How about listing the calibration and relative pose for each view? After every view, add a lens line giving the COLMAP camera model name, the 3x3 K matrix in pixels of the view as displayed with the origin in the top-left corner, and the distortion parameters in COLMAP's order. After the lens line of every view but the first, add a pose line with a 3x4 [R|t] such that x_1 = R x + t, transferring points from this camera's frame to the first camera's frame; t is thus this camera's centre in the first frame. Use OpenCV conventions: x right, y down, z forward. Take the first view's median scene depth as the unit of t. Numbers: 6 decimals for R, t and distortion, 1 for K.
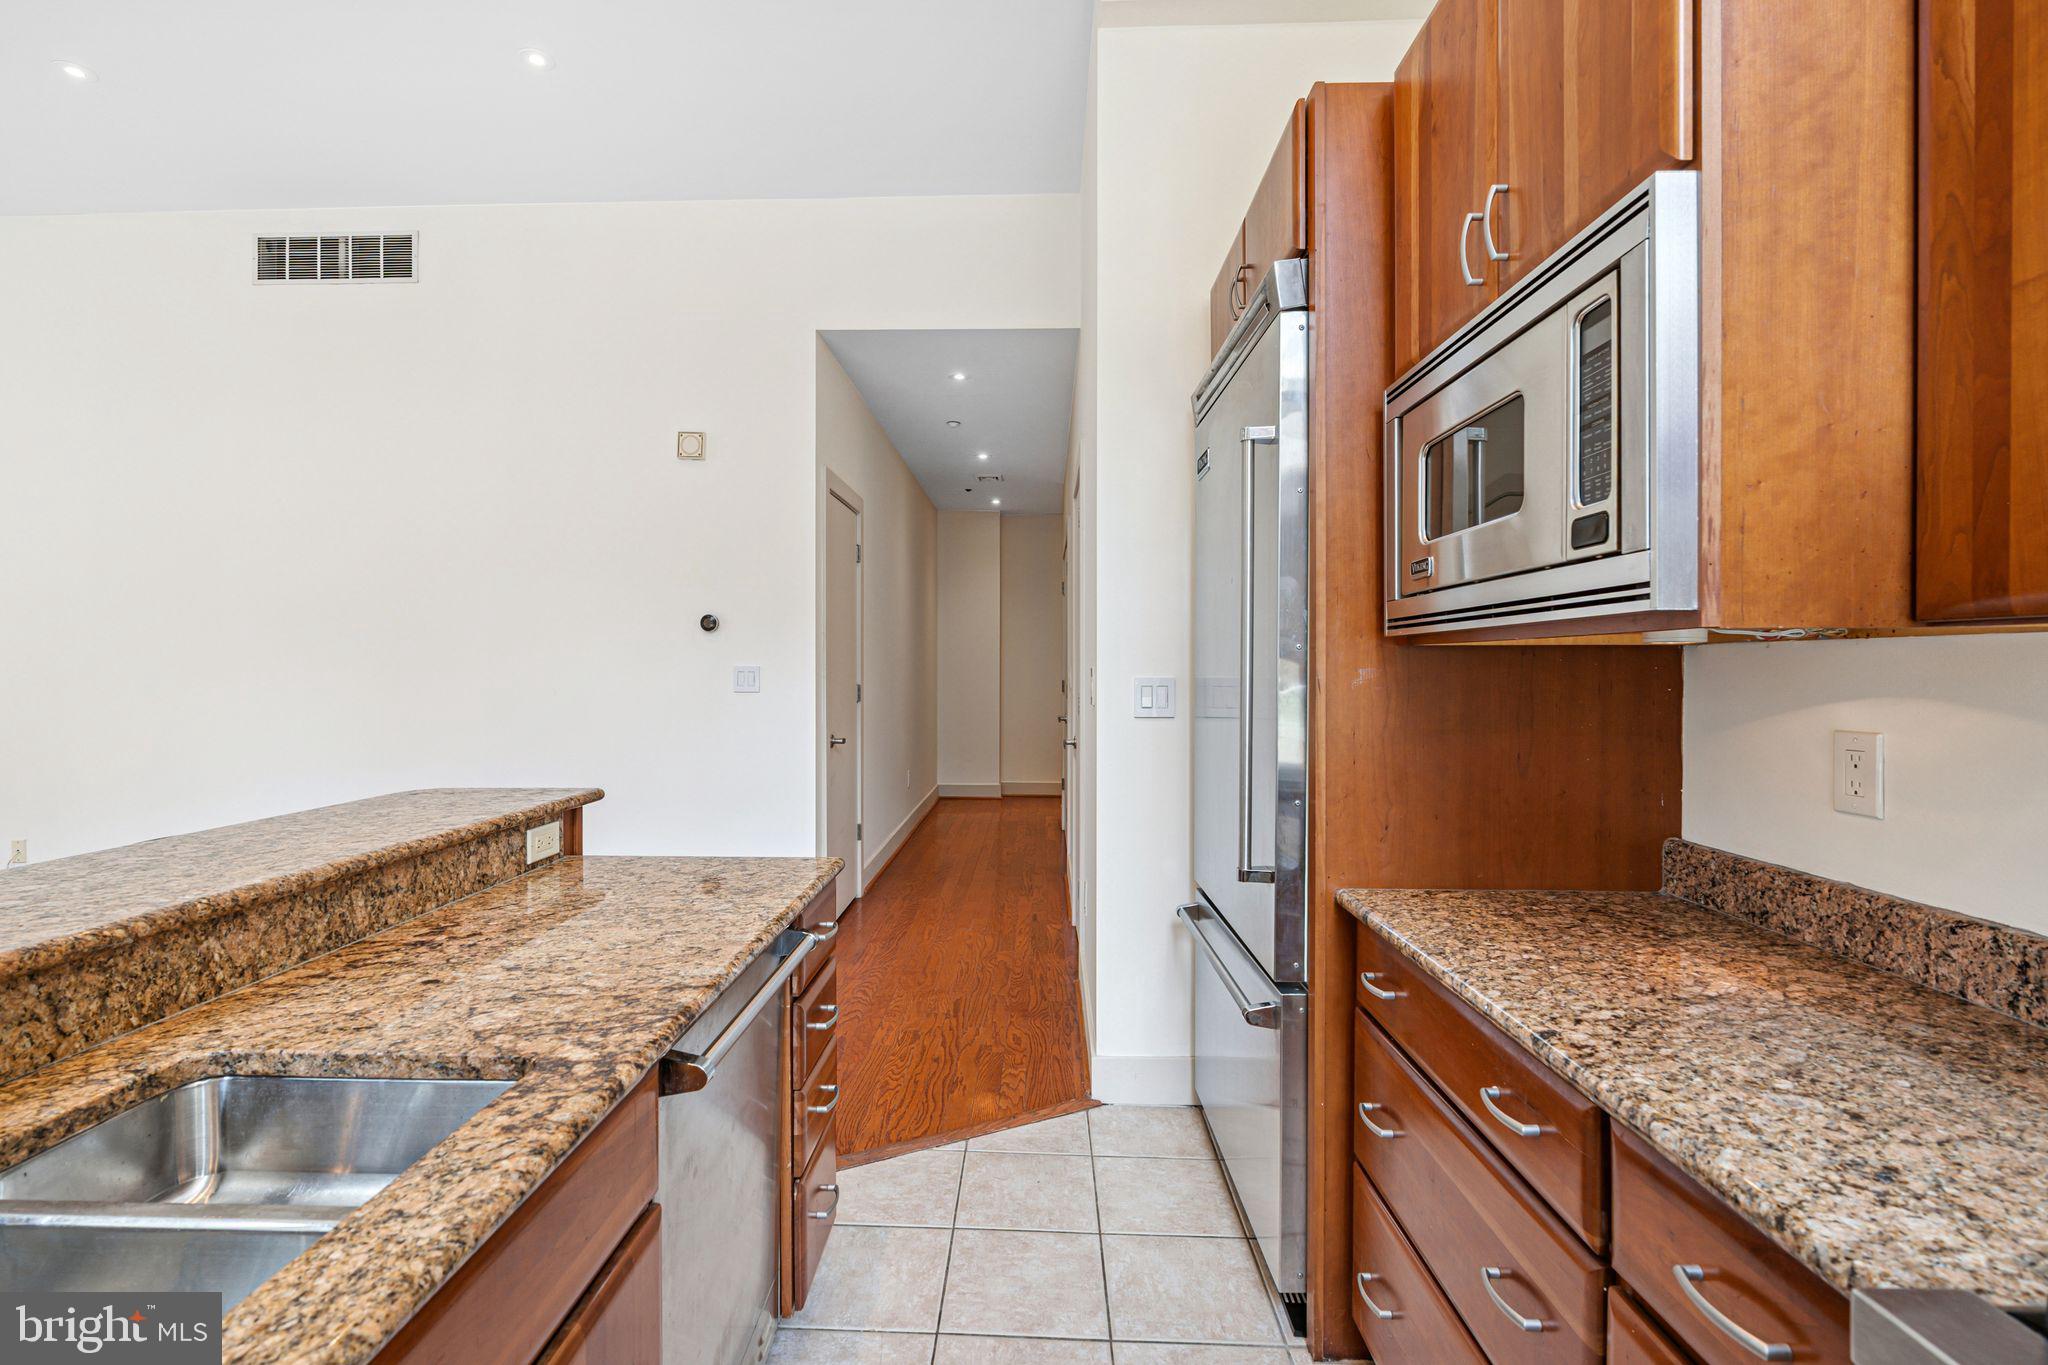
lens RADIAL K [[929.0, 0, 1027.5], [0, 929.0, 672.5], [0, 0, 1]] dist [0.001575, 0.000463]
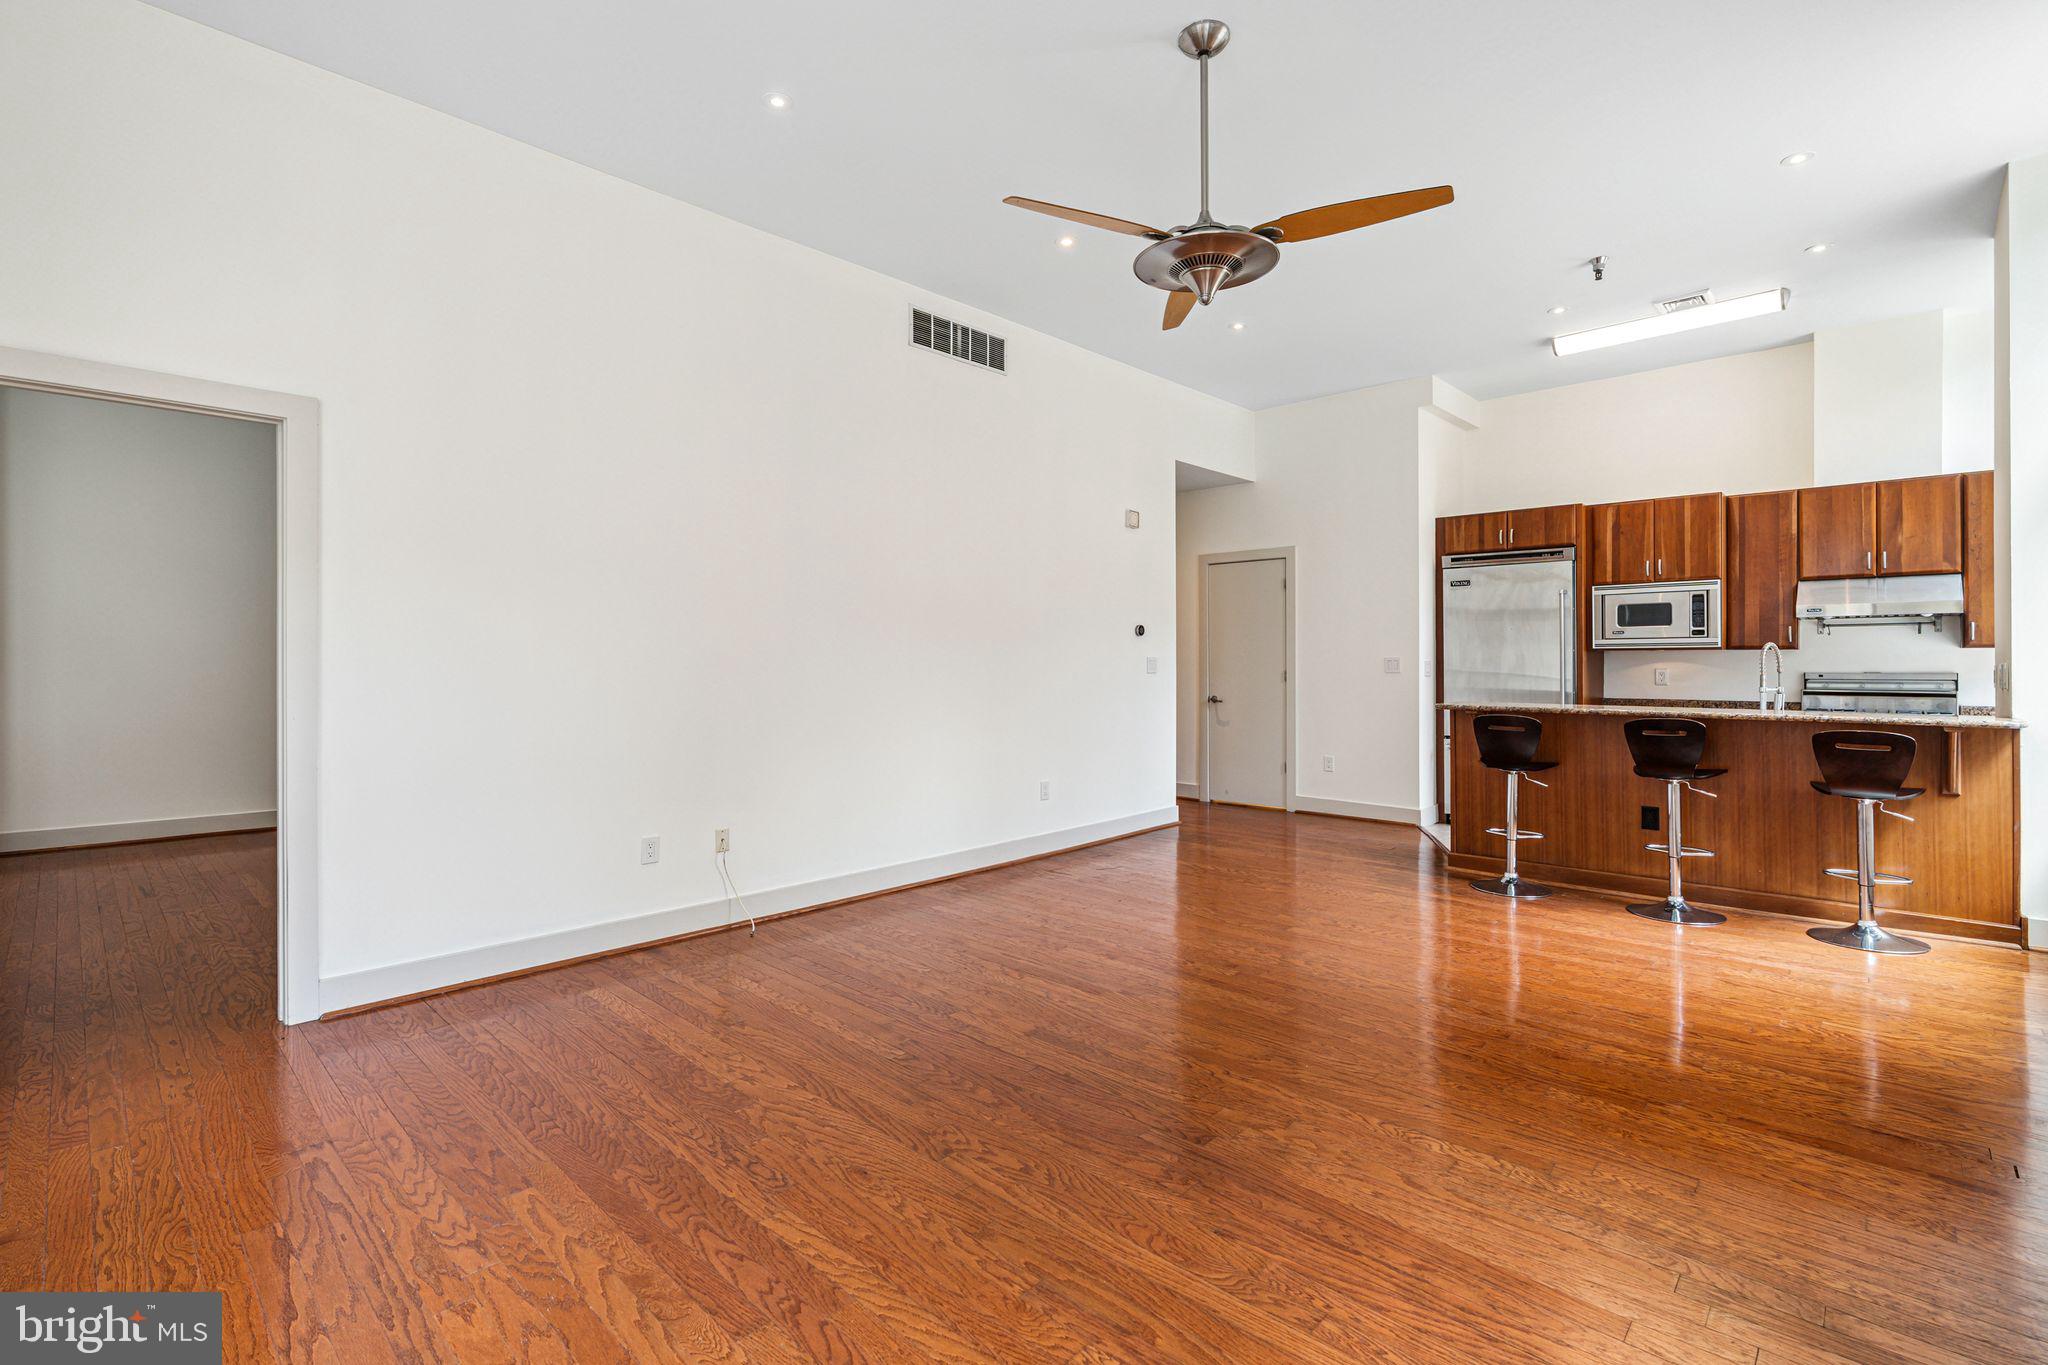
lens RADIAL K [[929.0, 0, 1028.6], [0, 929.0, 670.1], [0, 0, 1]] dist [0.001575, 0.000463]
pose [[0.664436, -0.006001, 0.747321, -1.656570], [0.006449, 0.999977, 0.002296, 0.010367], [-0.747318, 0.003294, 0.664459, 0.070017]]
